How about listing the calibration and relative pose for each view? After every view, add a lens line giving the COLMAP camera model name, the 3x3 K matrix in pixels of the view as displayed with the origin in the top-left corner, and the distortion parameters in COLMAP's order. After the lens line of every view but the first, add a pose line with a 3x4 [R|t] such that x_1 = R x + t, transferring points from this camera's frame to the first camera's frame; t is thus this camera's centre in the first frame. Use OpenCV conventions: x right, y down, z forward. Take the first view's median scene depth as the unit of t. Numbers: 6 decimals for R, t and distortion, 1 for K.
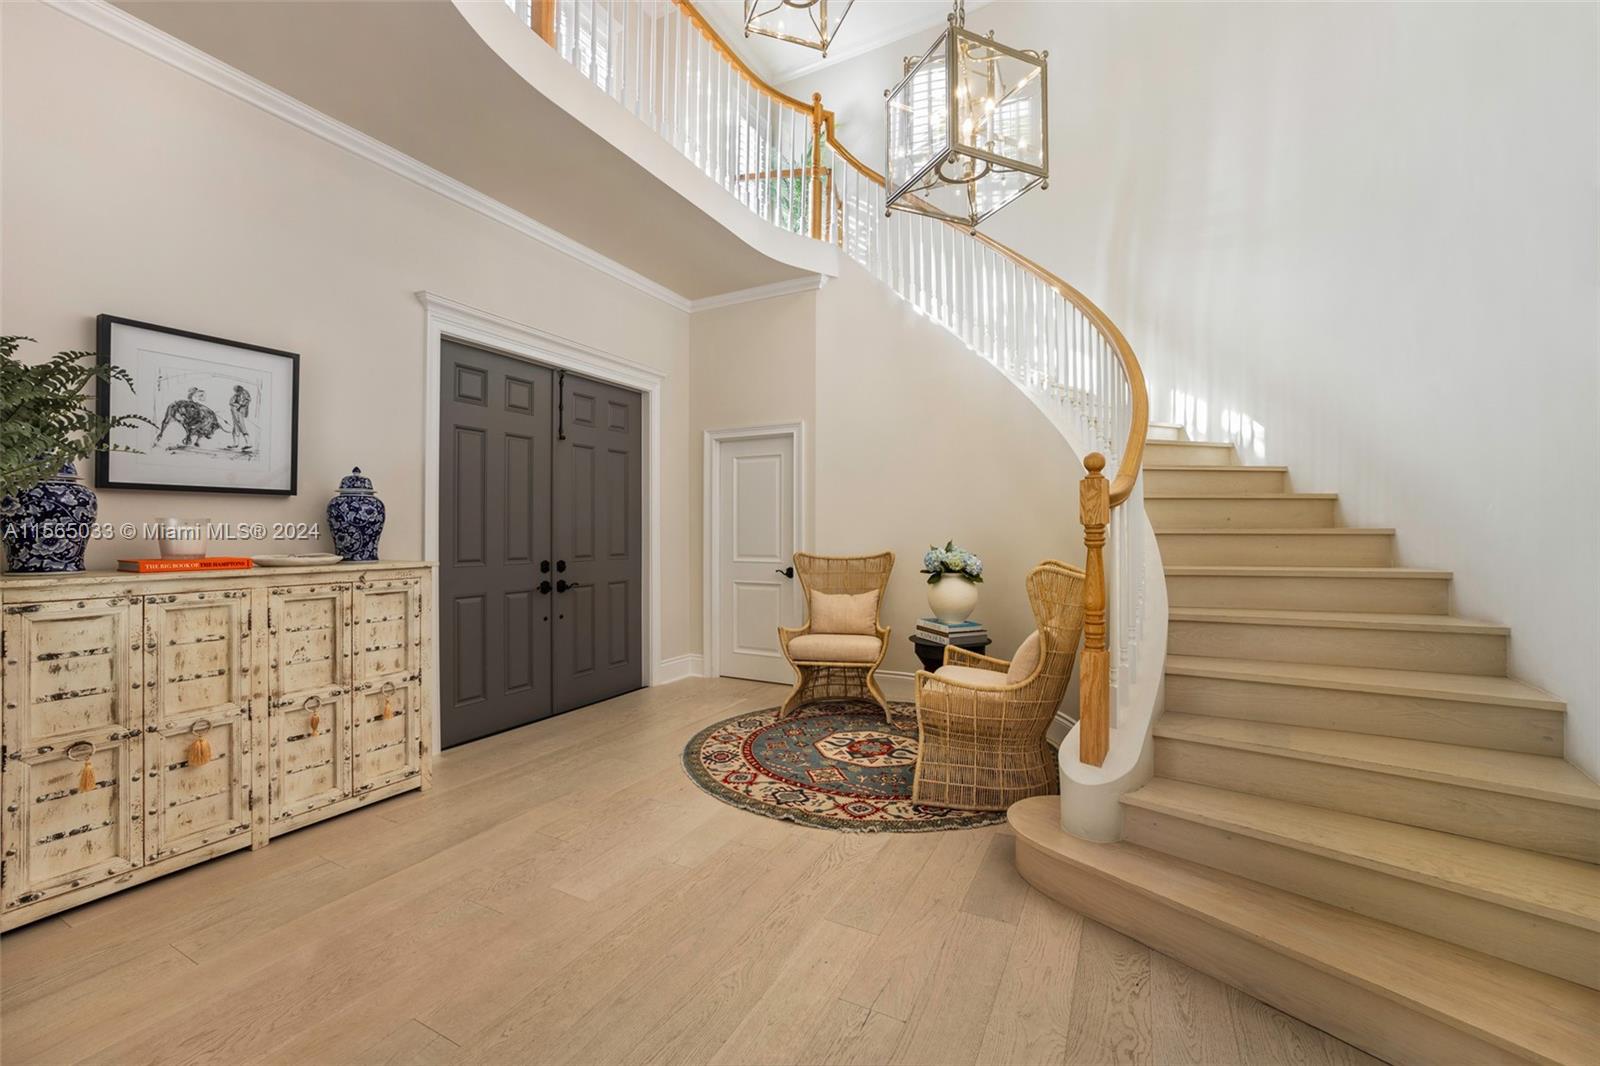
lens RADIAL K [[663.0, 0, 800.0], [0, 663.0, 533.0], [0, 0, 1]] dist [-0.001219, -0.000089]
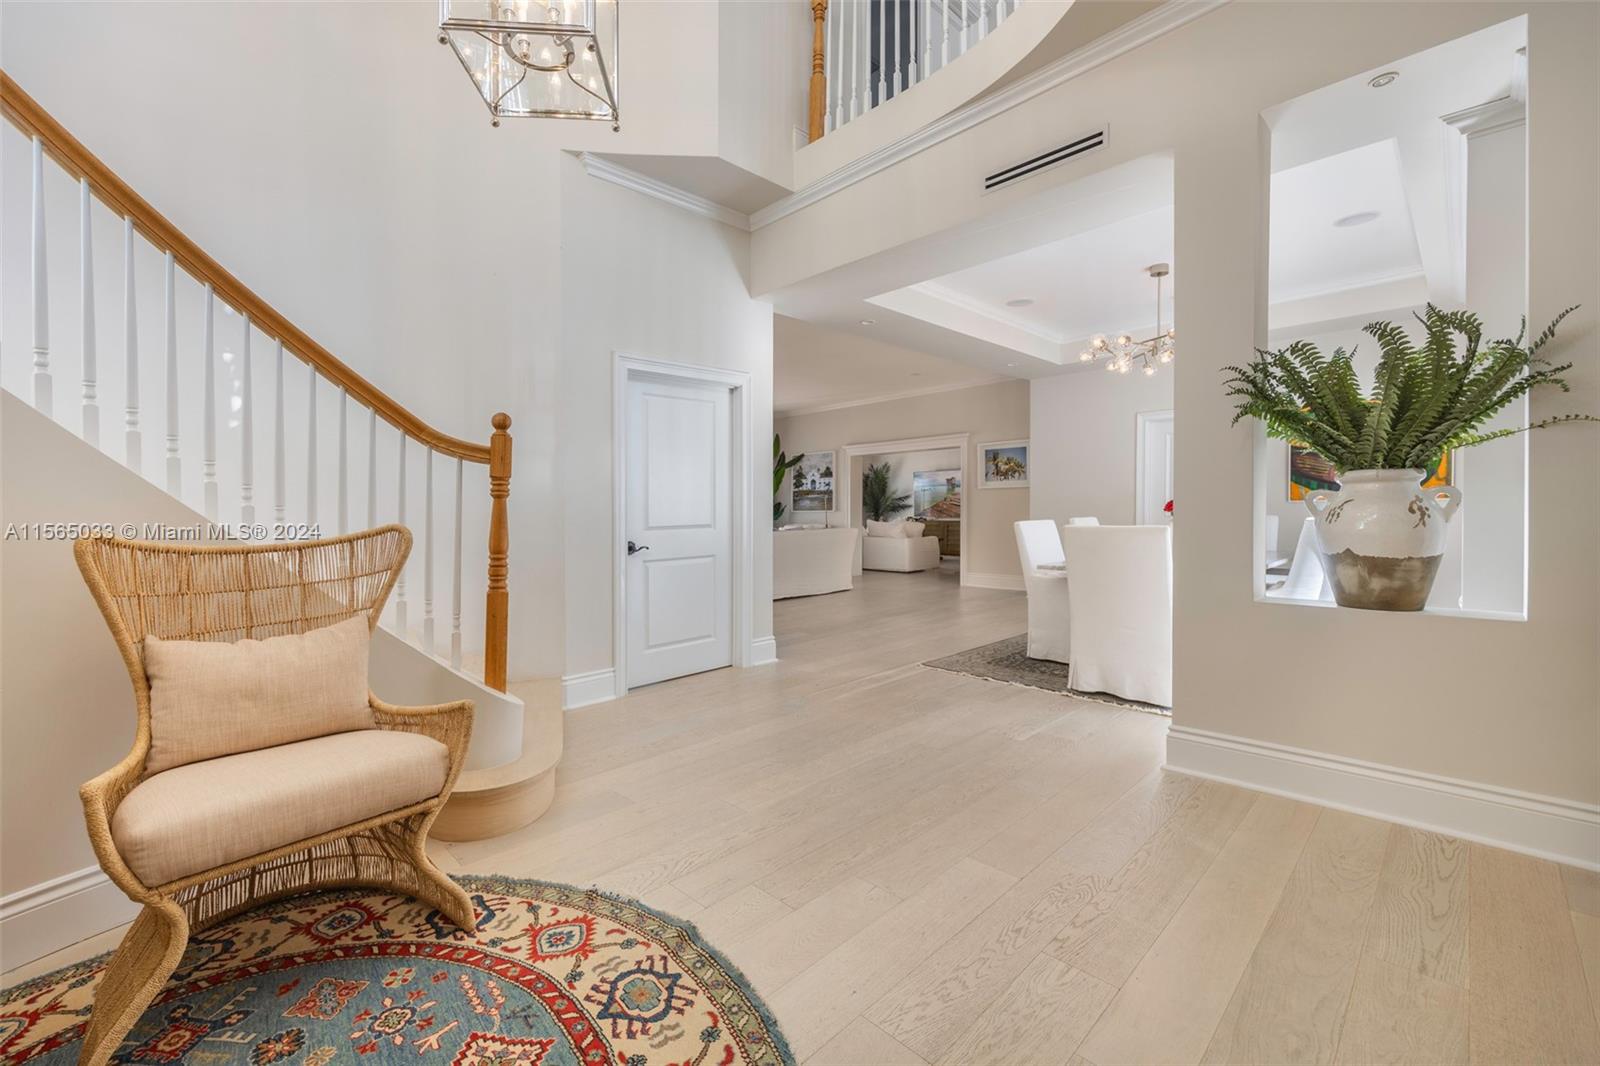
lens RADIAL K [[663.0, 0, 800.0], [0, 663.0, 533.0], [0, 0, 1]] dist [-0.001219, -0.000089]
pose [[-0.952808, 0.005817, 0.303518, -0.230209], [0.018295, 0.999099, 0.038284, 0.031598], [-0.303022, 0.042030, -0.952056, 1.171406]]
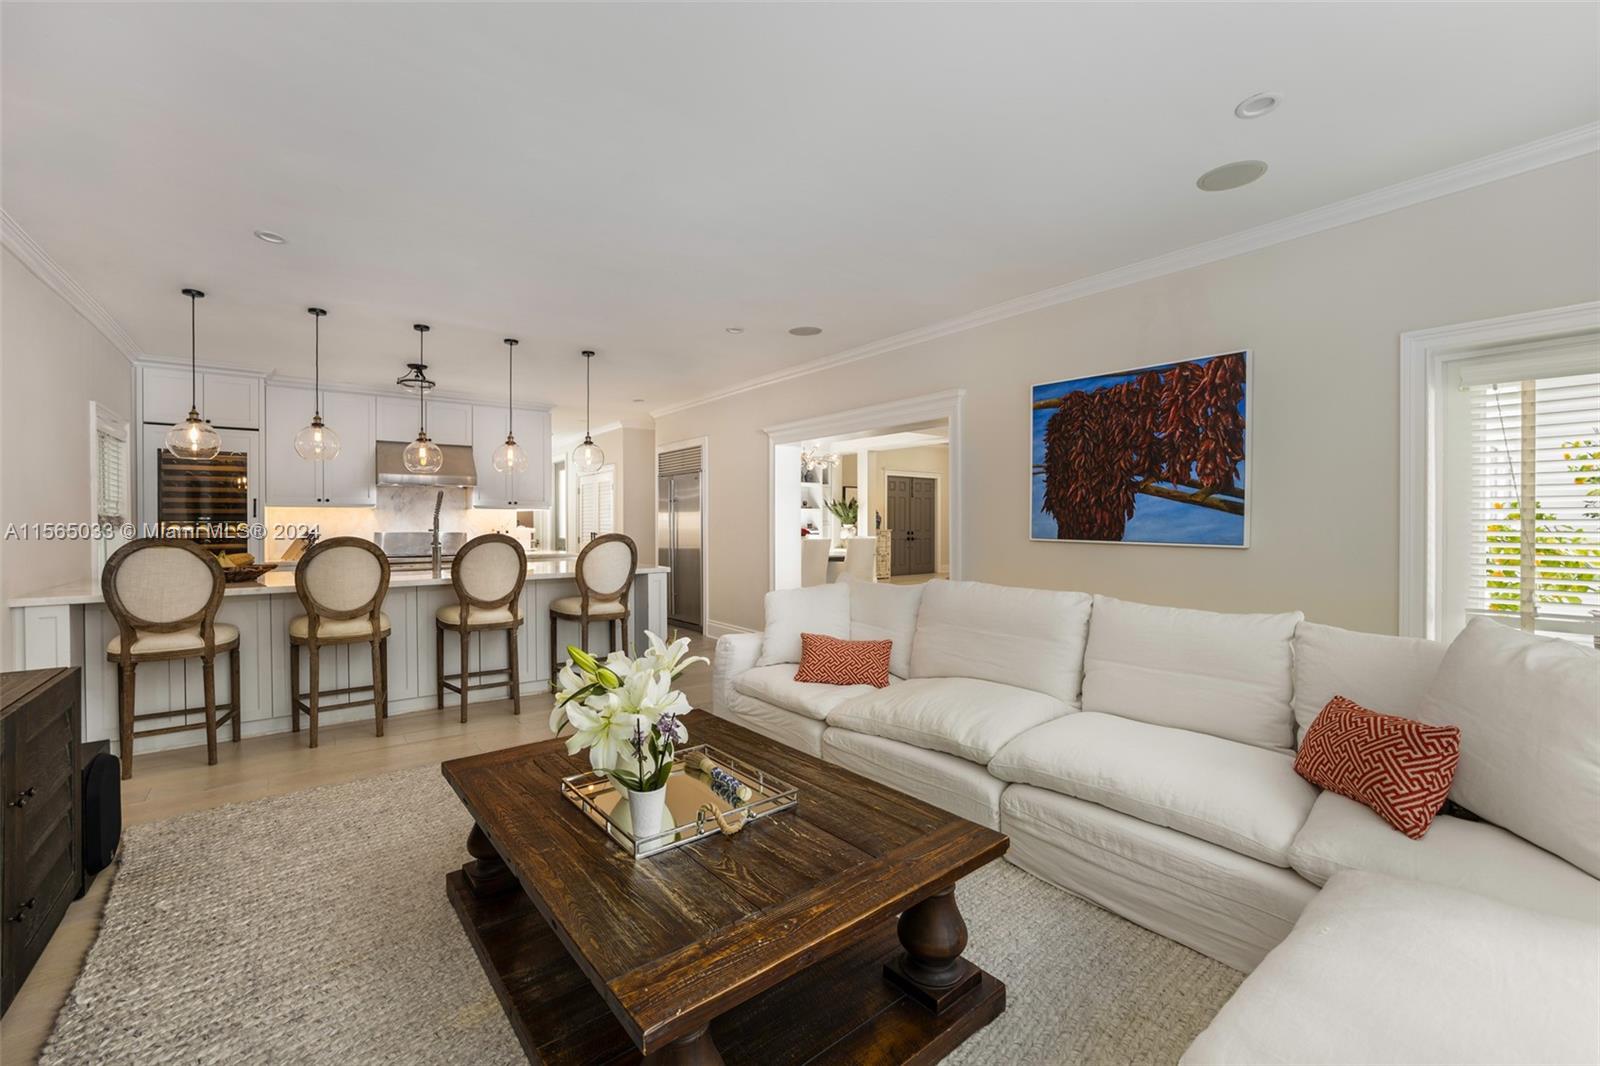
lens RADIAL K [[663.0, 0, 800.0], [0, 663.0, 533.0], [0, 0, 1]] dist [-0.001219, -0.000089]
pose [[0.907860, 0.006386, -0.419224, 0.681958], [-0.001166, 0.999919, 0.012705, 0.007268], [0.419271, -0.011046, 0.907794, -2.904083]]
